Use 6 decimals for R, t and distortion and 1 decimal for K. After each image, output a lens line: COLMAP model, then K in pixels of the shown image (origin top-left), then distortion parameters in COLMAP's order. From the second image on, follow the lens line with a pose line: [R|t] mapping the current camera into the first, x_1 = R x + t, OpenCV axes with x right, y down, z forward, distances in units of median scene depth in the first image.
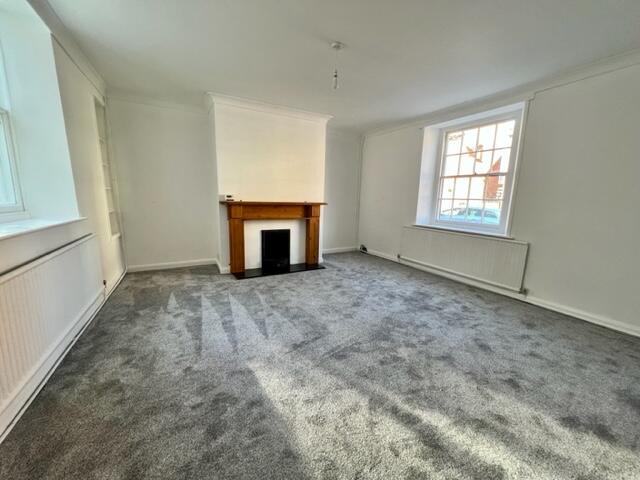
lens RADIAL K [[255.1, 0, 322.7], [0, 255.1, 239.0], [0, 0, 1]] dist [0.000840, -0.000027]
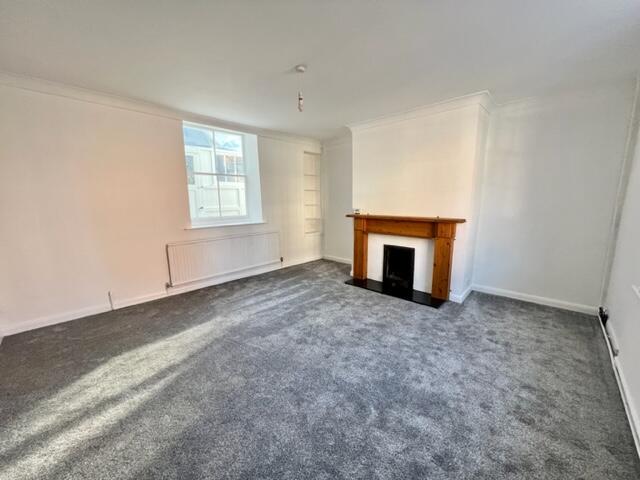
lens RADIAL K [[255.1, 0, 320.6], [0, 255.1, 240.5], [0, 0, 1]] dist [0.000840, -0.000027]
pose [[0.306114, 0.129005, -0.943214, 0.728741], [-0.138969, 0.986218, 0.089785, -0.123714], [0.941797, 0.103593, 0.319823, 0.541615]]
